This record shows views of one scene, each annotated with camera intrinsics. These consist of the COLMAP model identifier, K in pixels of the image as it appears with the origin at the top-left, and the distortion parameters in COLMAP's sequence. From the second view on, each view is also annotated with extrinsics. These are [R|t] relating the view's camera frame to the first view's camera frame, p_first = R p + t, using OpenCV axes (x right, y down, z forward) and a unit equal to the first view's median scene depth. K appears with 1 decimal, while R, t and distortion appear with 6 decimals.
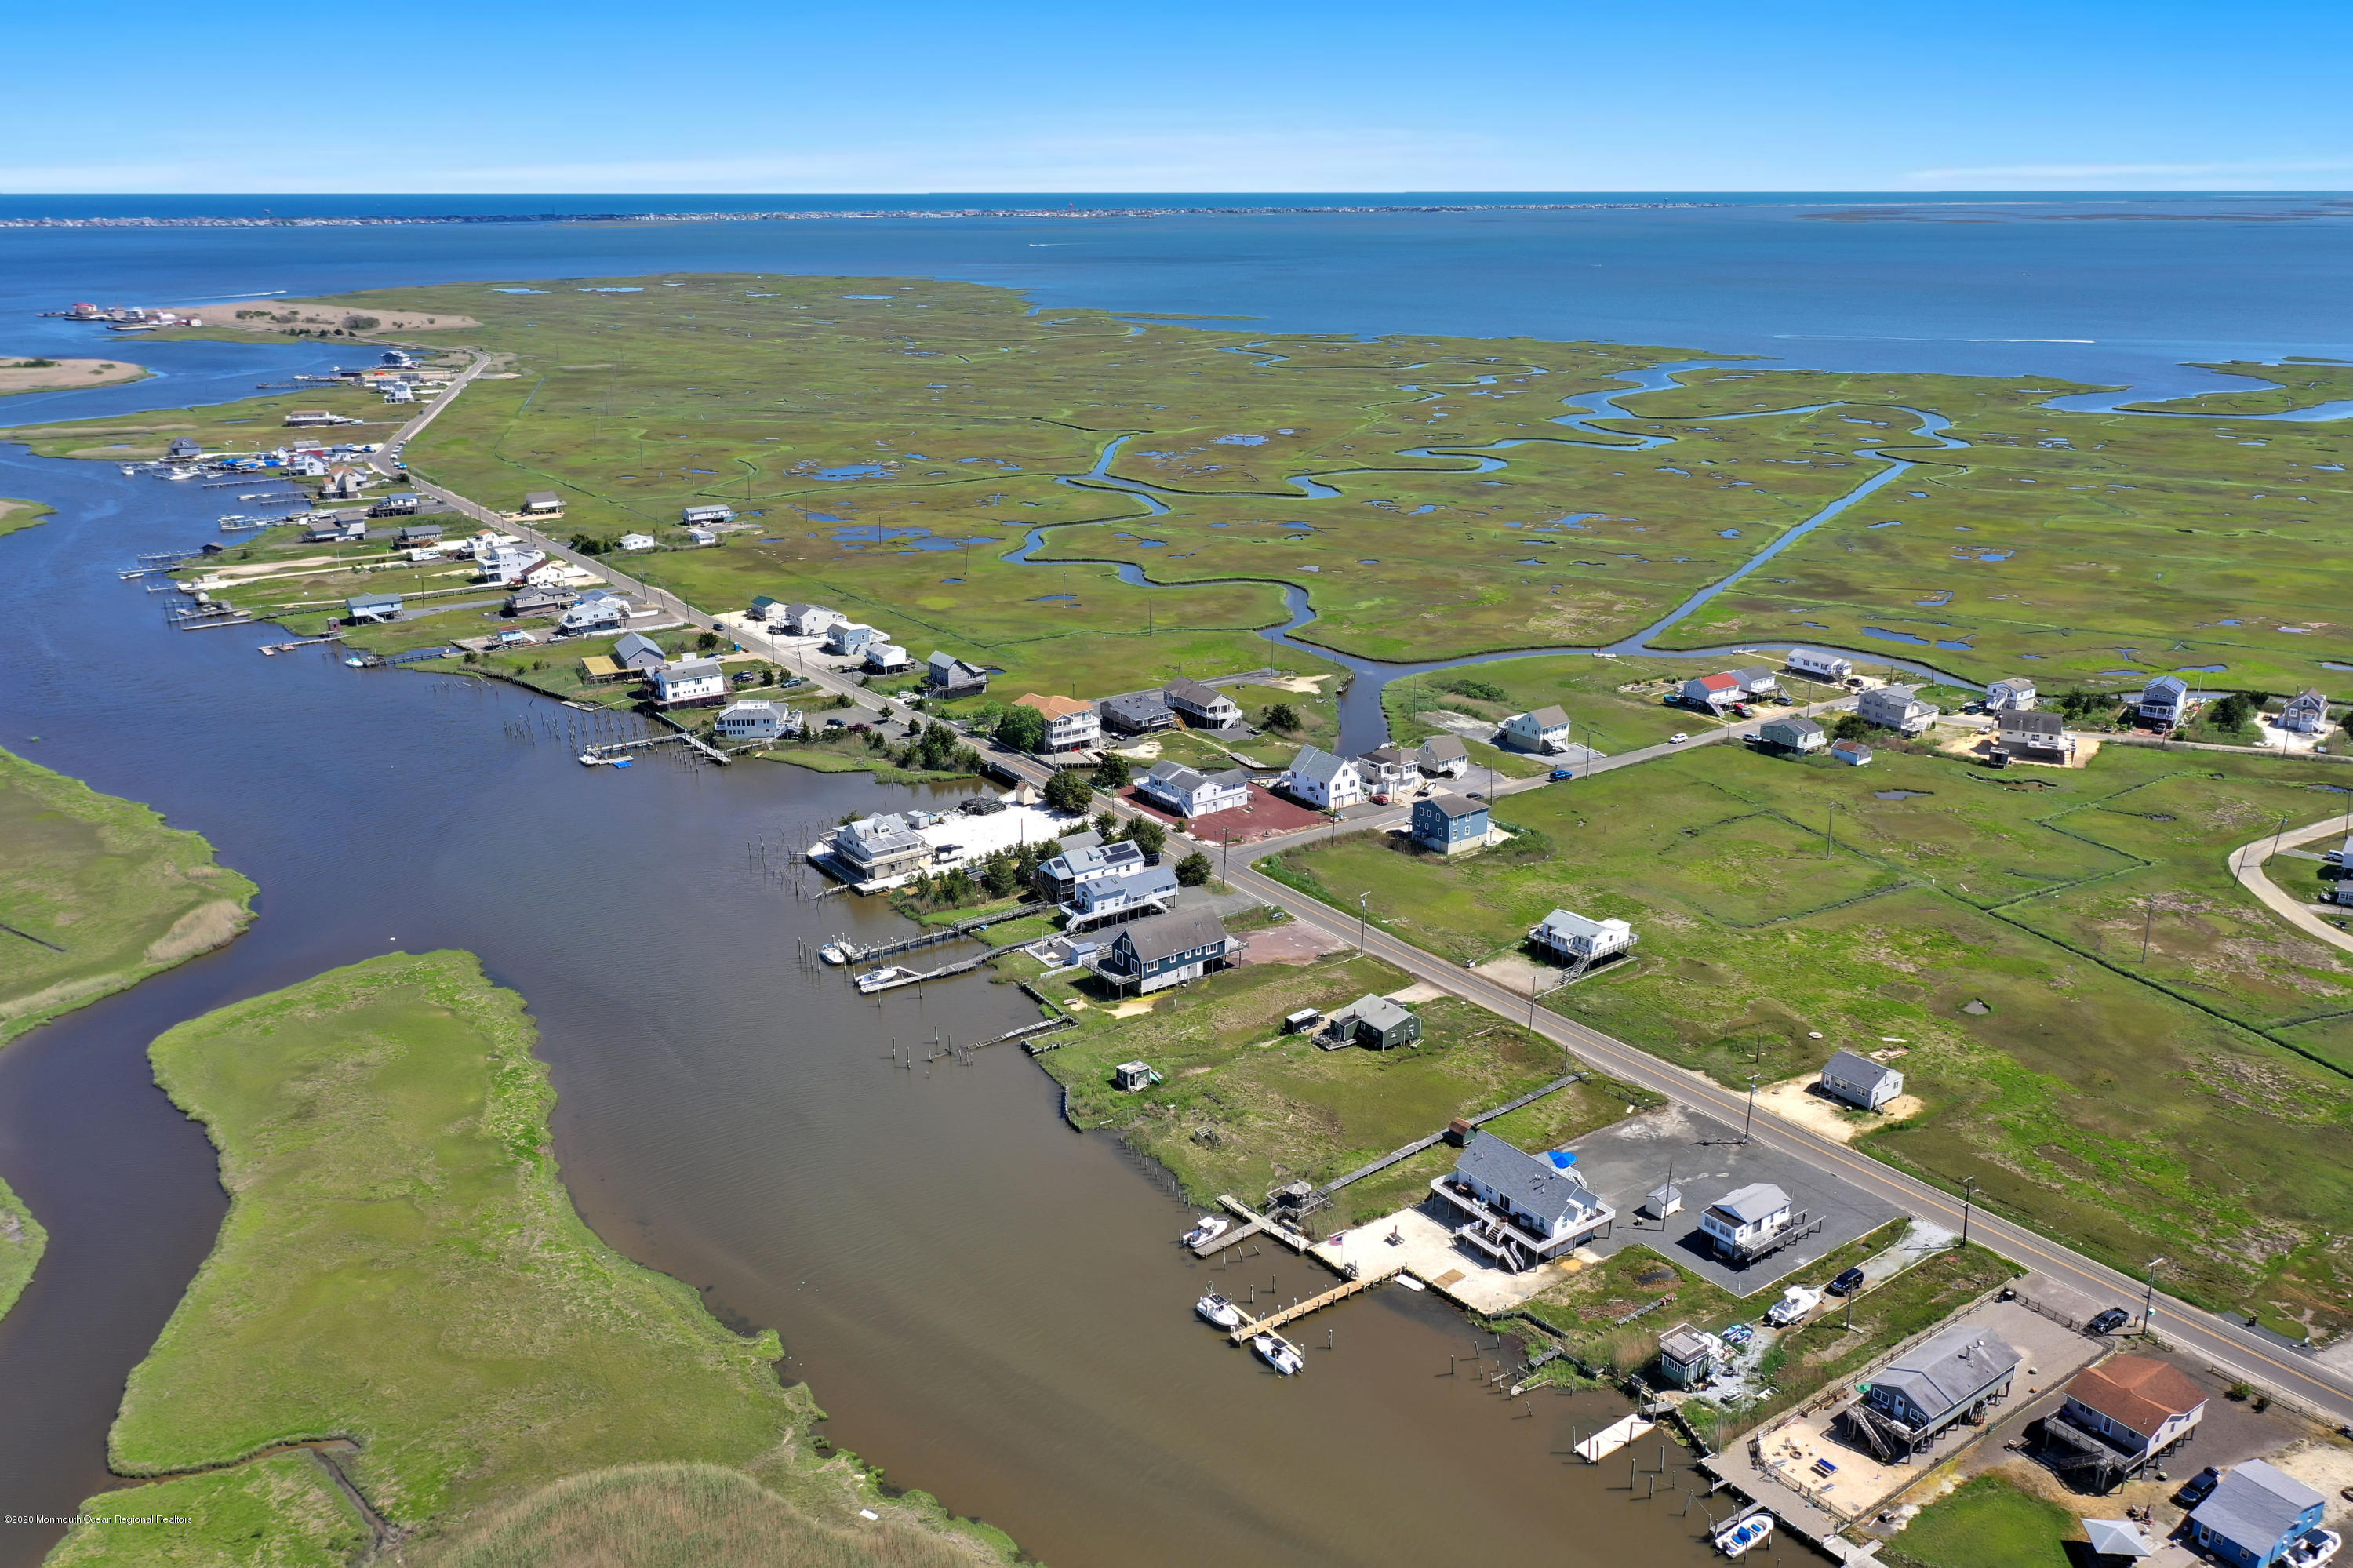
lens RADIAL K [[1851.8, 0, 1181.9], [0, 1851.8, 775.7], [0, 0, 1]] dist [-0.001769, -0.001242]
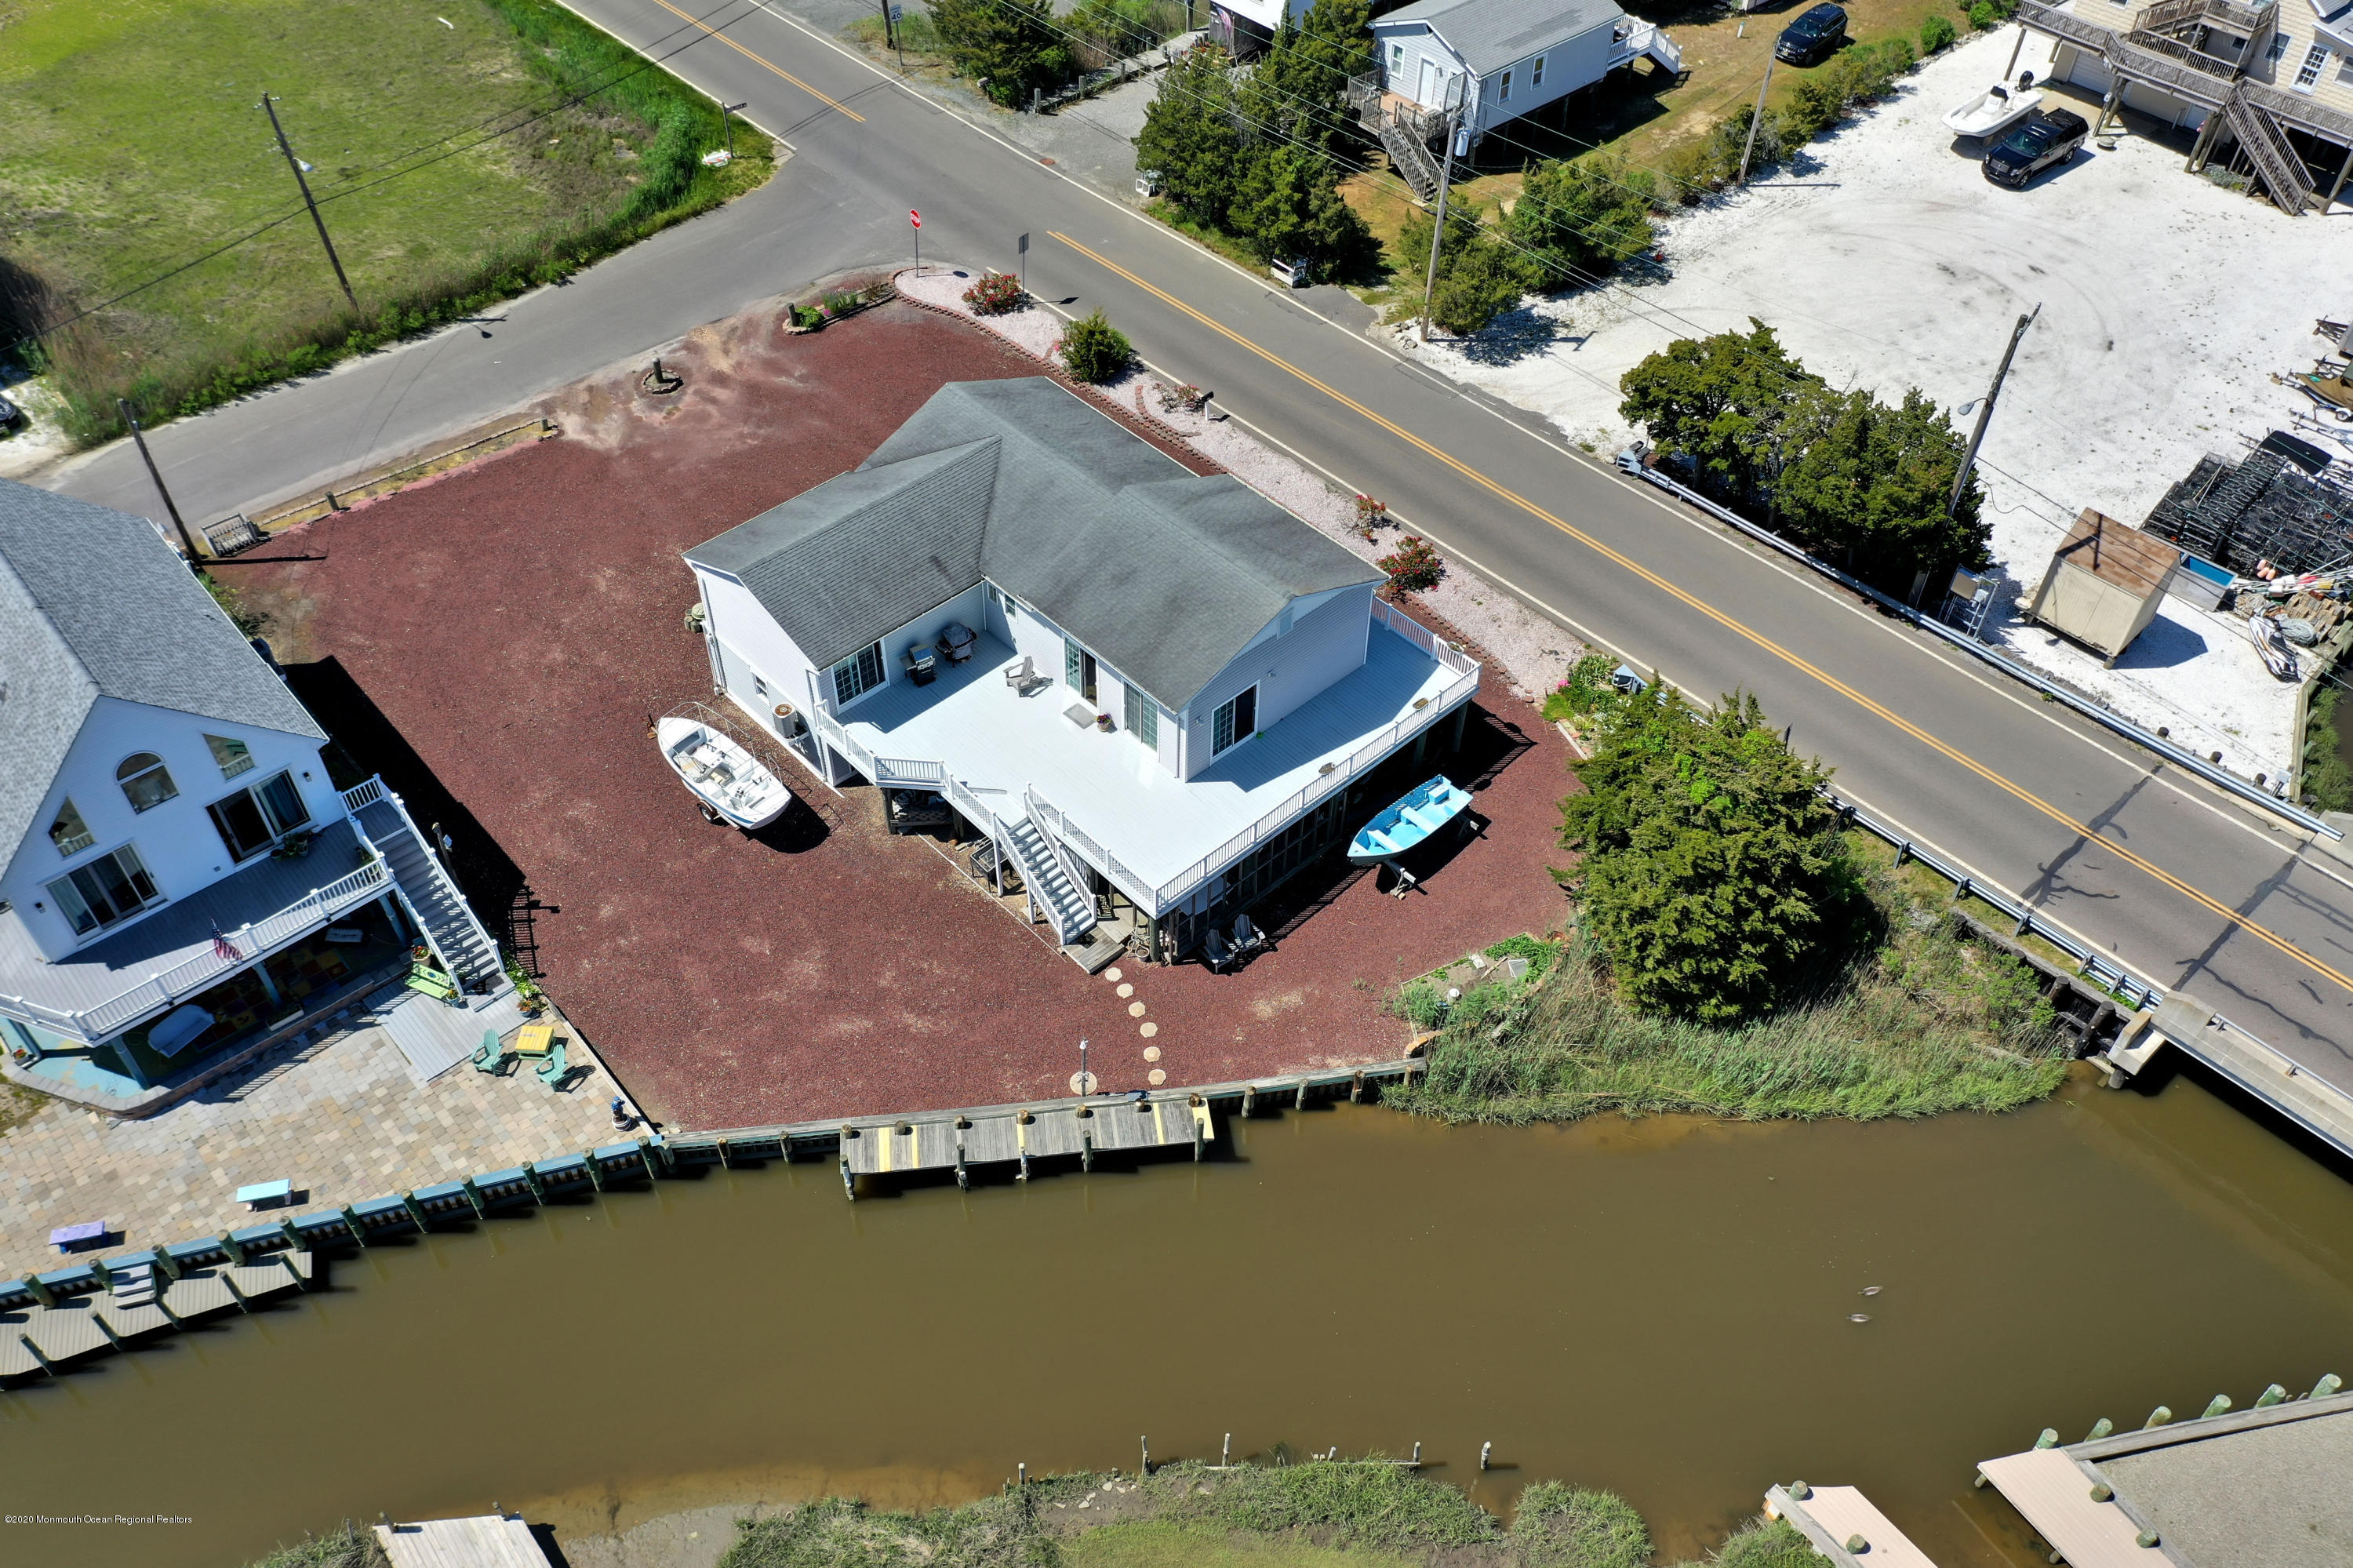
lens RADIAL K [[1851.8, 0, 1163.9], [0, 1851.8, 792.3], [0, 0, 1]] dist [-0.001769, -0.001242]
pose [[-0.993821, 0.071286, -0.085082, 0.010369], [-0.044697, 0.444604, 0.894611, -0.112139], [0.101601, 0.892886, -0.438671, 0.993123]]
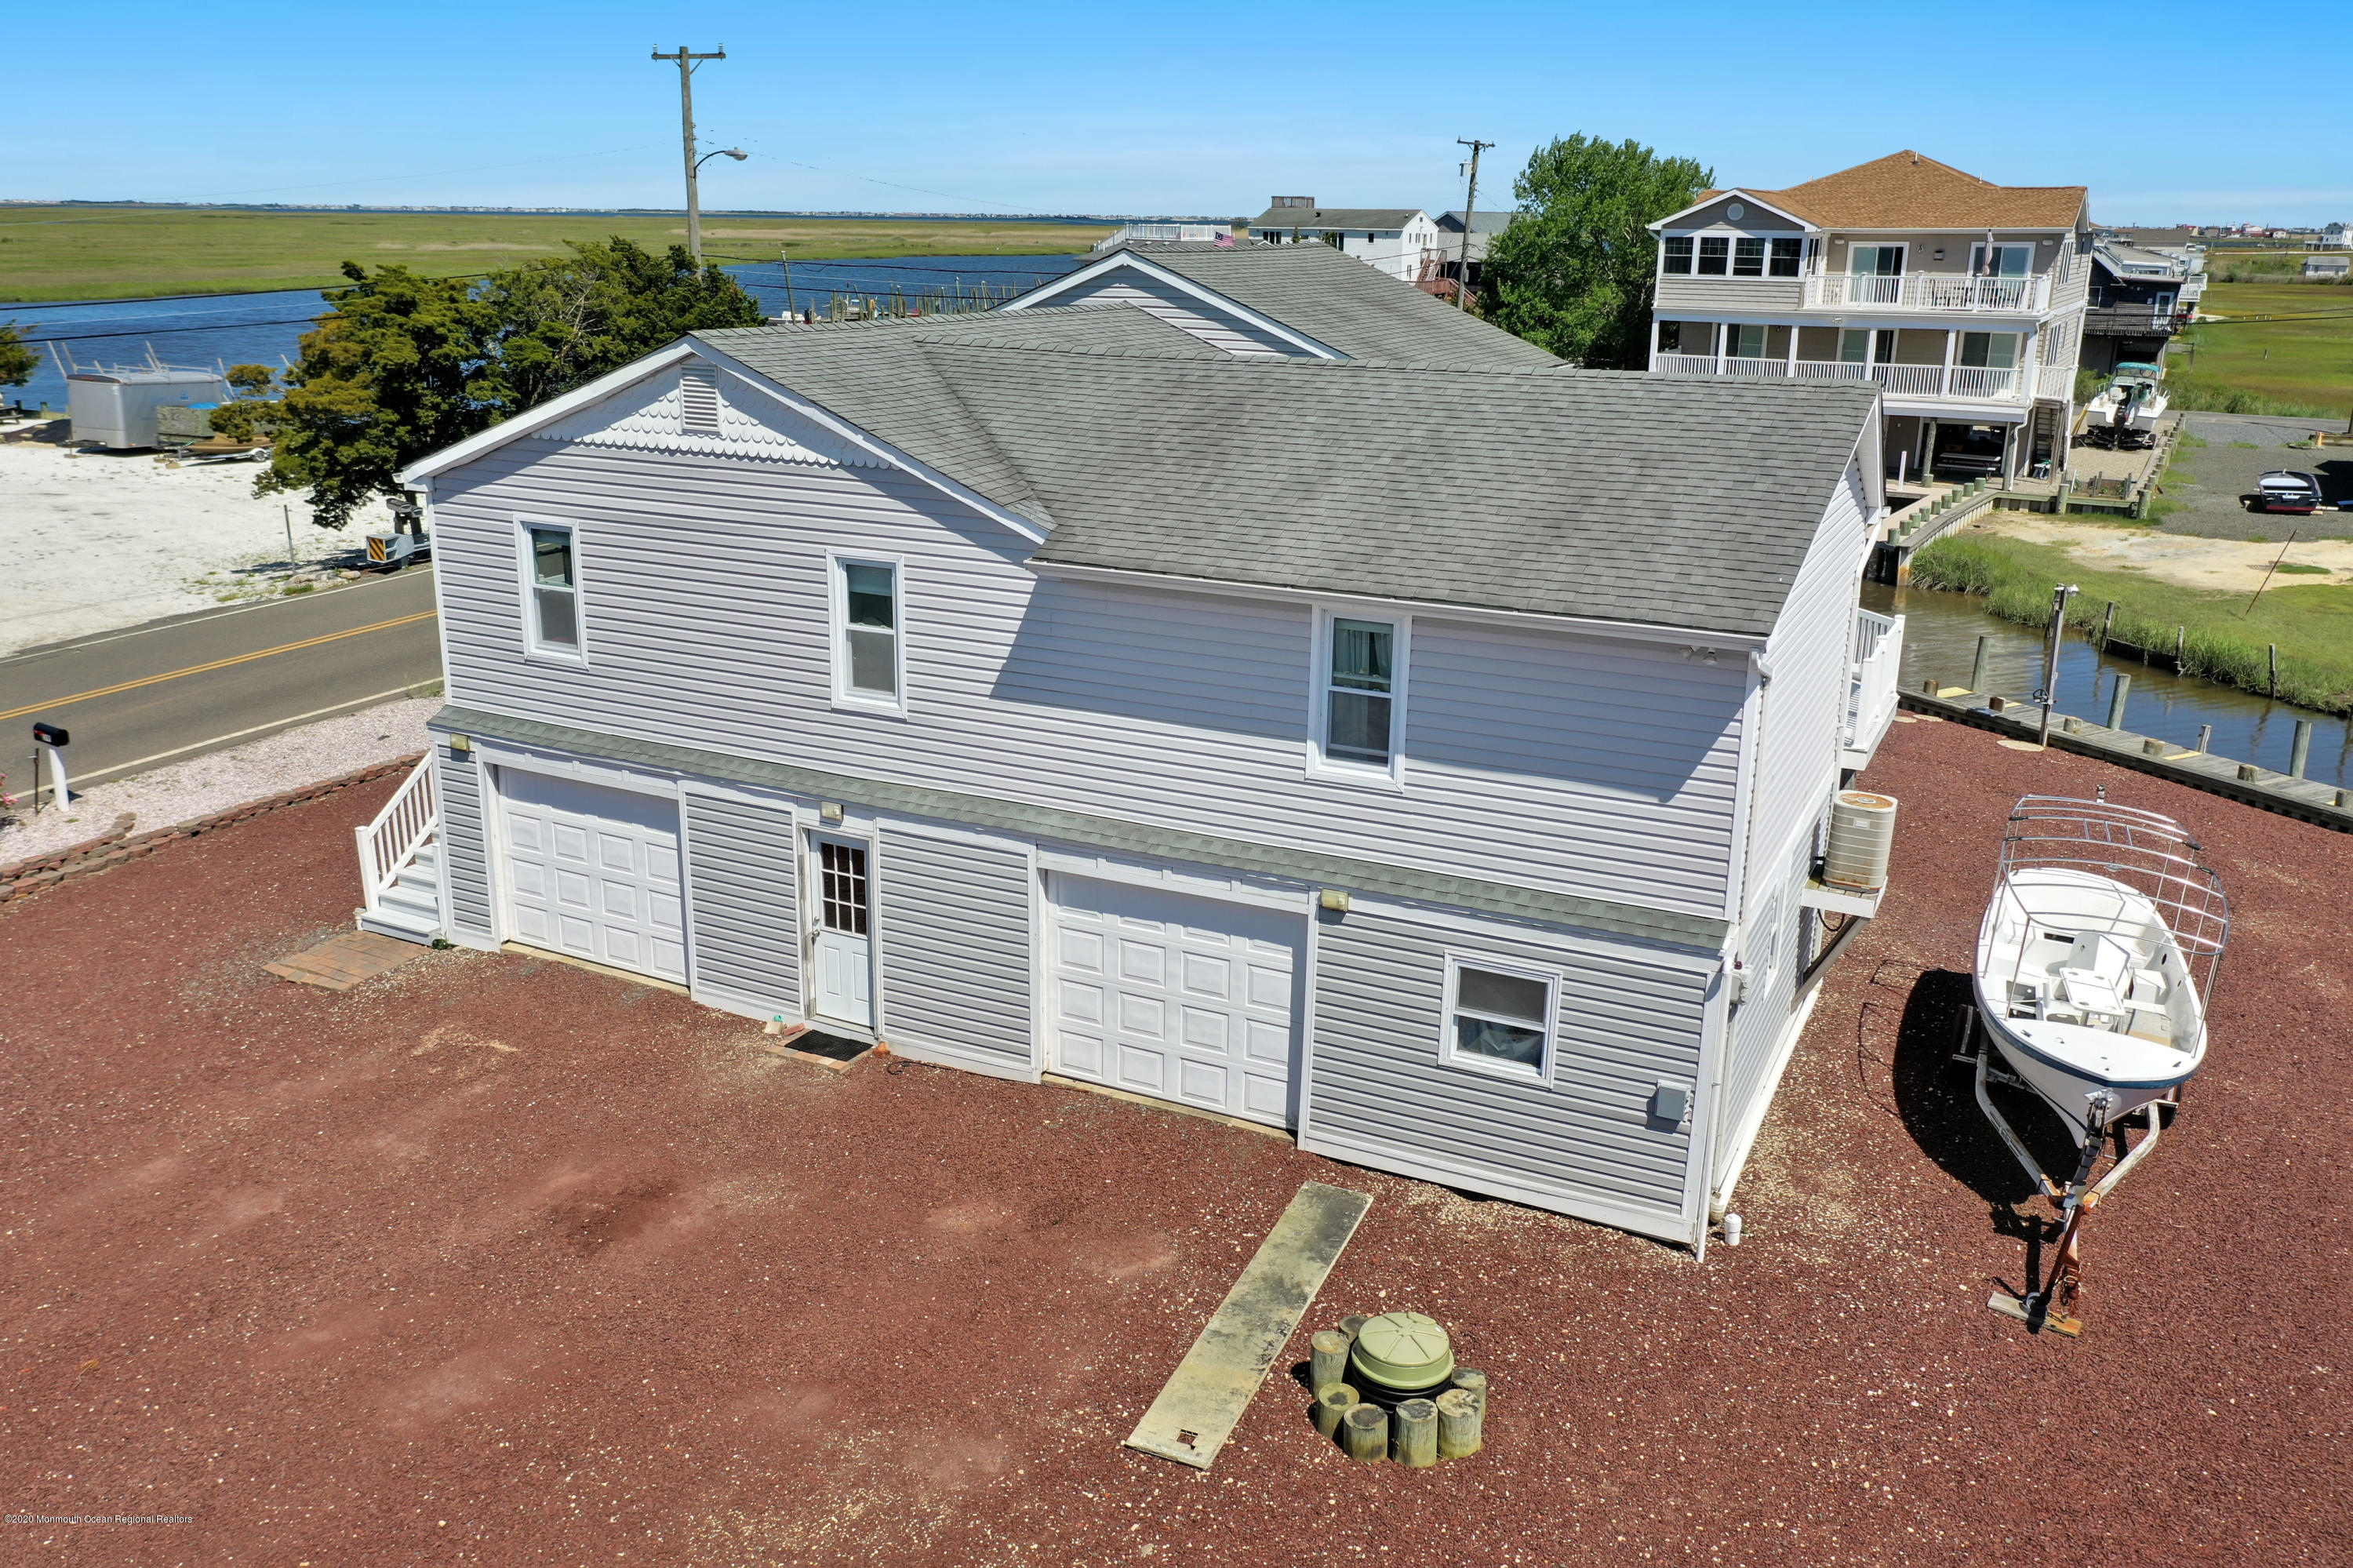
lens RADIAL K [[1851.8, 0, 1168.8], [0, 1851.8, 785.1], [0, 0, 1]] dist [-0.001769, -0.001242]
pose [[0.442709, 0.267328, -0.855888, 0.056335], [-0.283049, 0.947382, 0.149498, 0.003185], [0.850819, 0.176075, 0.495081, 0.890297]]
